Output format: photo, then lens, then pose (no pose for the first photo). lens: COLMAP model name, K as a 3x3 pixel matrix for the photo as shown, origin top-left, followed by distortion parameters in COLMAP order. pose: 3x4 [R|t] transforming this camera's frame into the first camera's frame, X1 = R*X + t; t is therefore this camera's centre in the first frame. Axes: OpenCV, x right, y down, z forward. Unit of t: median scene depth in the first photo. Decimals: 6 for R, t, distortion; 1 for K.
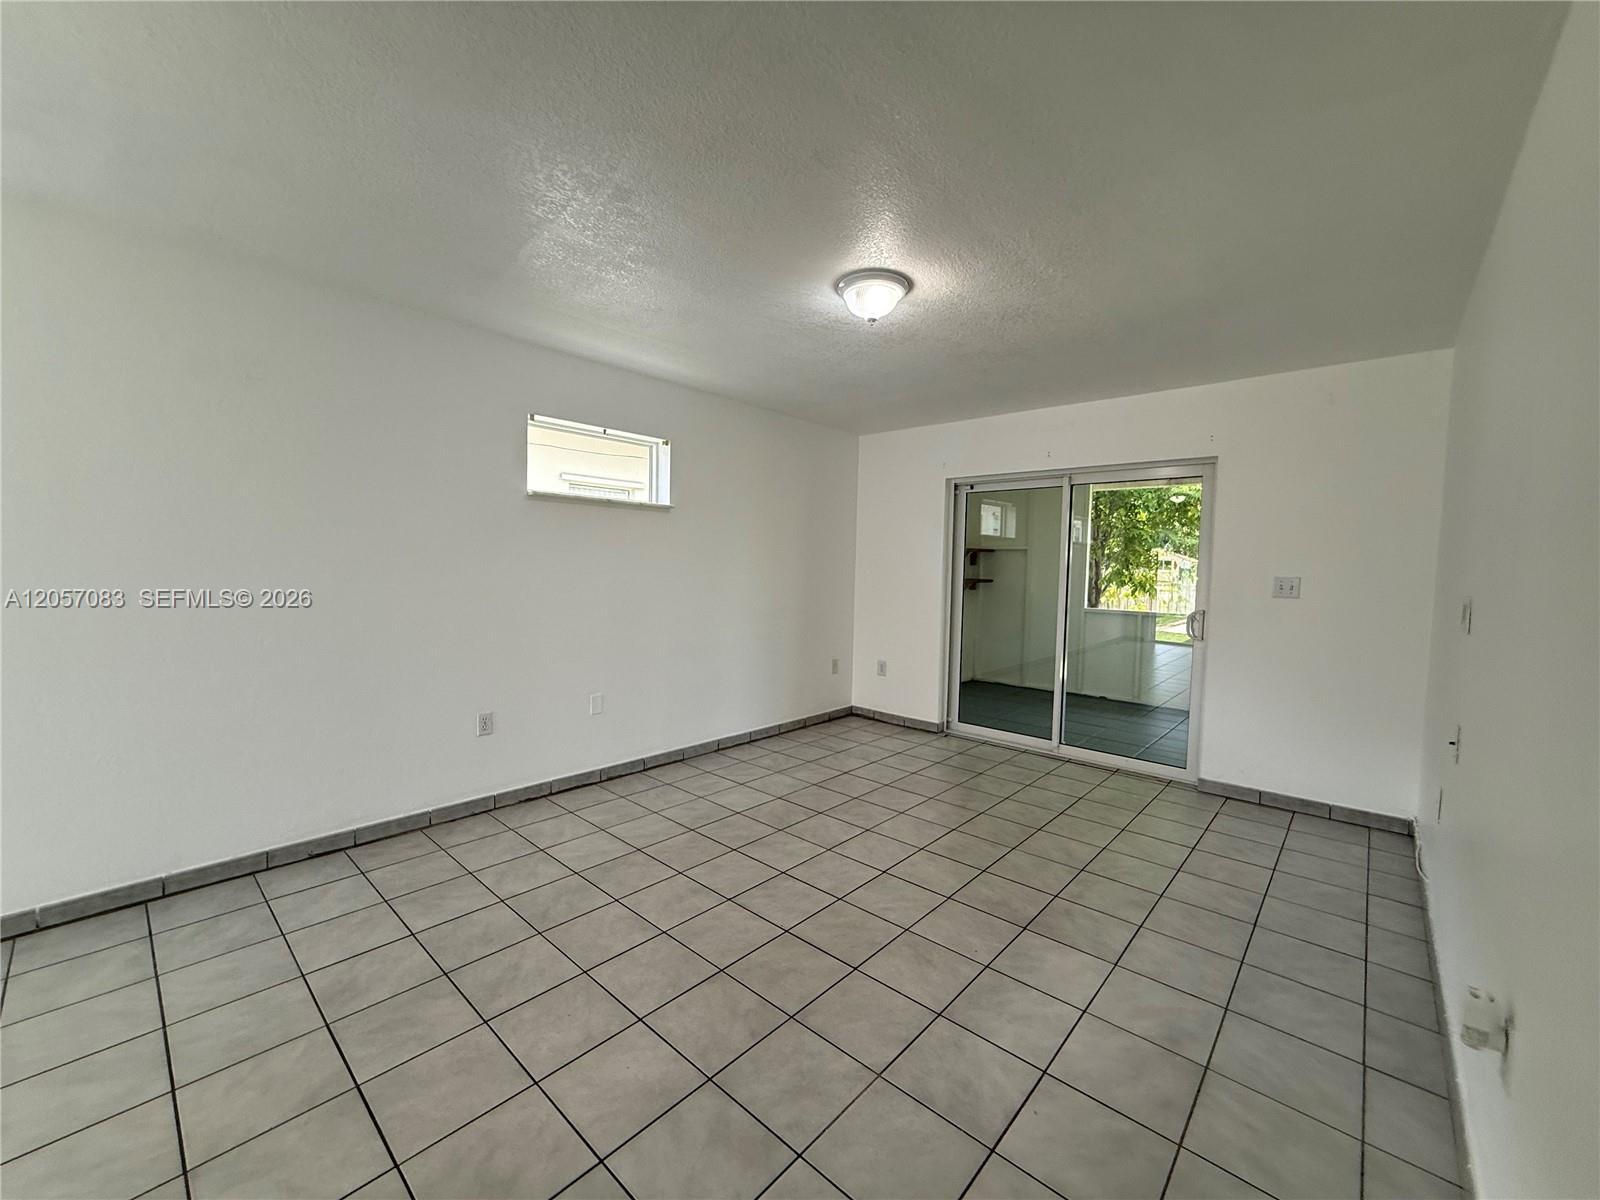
lens RADIAL K [[633.1, 0, 799.0], [0, 633.1, 604.6], [0, 0, 1]] dist [-0.001705, -0.000235]
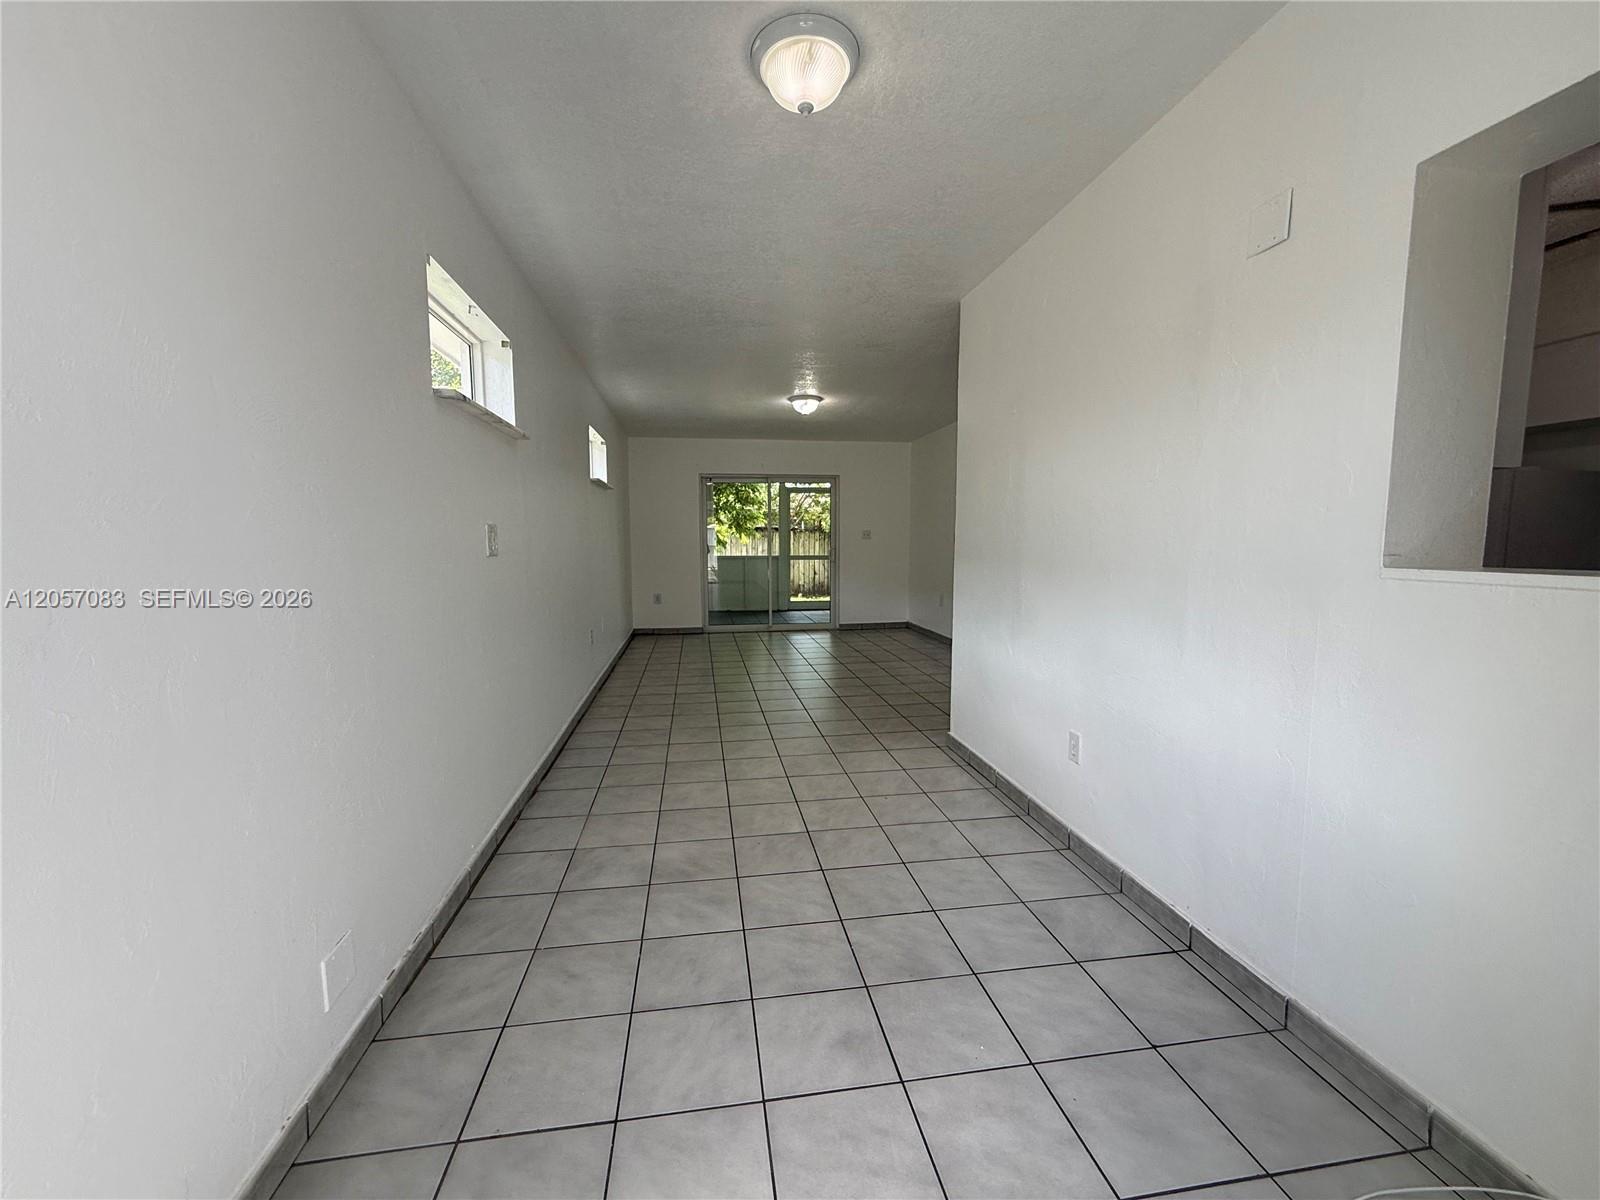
lens RADIAL K [[633.1, 0, 795.6], [0, 633.1, 596.7], [0, 0, 1]] dist [-0.001705, -0.000235]
pose [[0.632454, -0.093859, 0.768890, -1.430975], [0.064912, 0.995562, 0.068135, 0.029770], [-0.771873, 0.006818, 0.635740, -0.330647]]
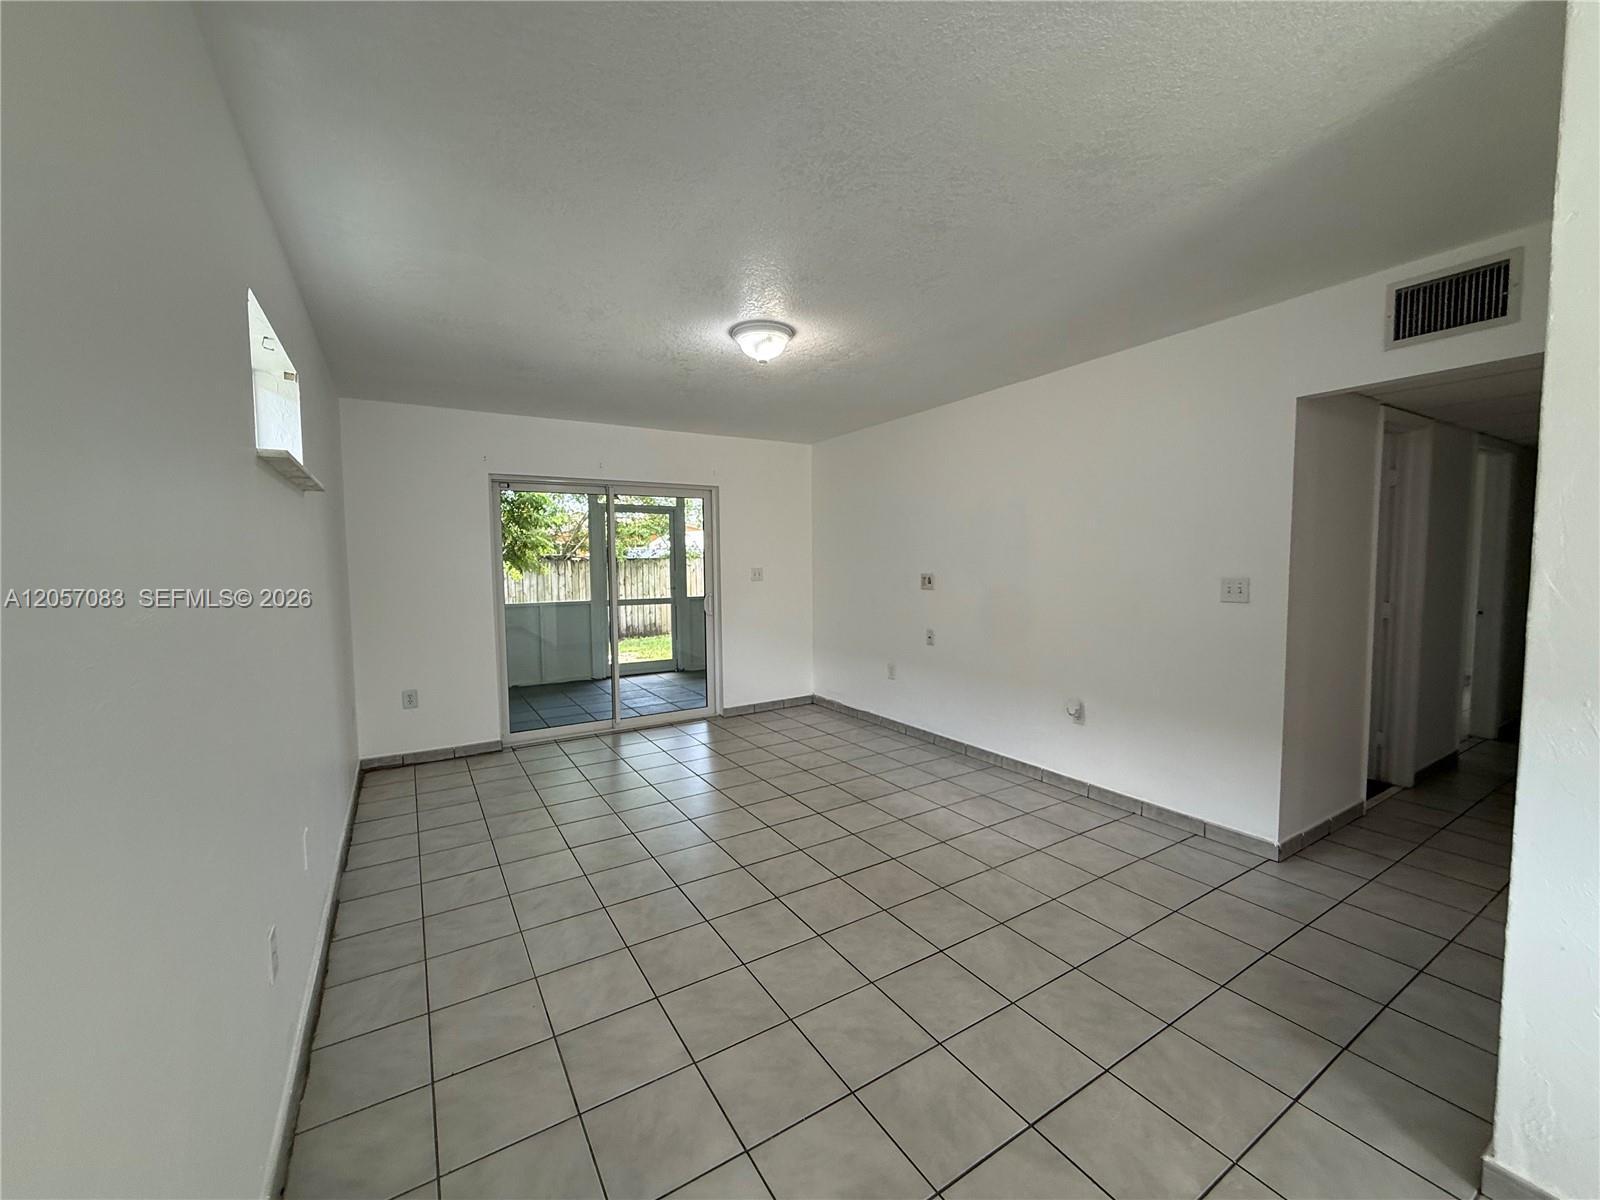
lens RADIAL K [[633.1, 0, 791.9], [0, 633.1, 602.4], [0, 0, 1]] dist [-0.001705, -0.000235]
pose [[0.284685, -0.090017, 0.954385, -0.871394], [0.077247, 0.994498, 0.070758, -0.072938], [-0.955504, 0.053580, 0.290072, 0.537741]]
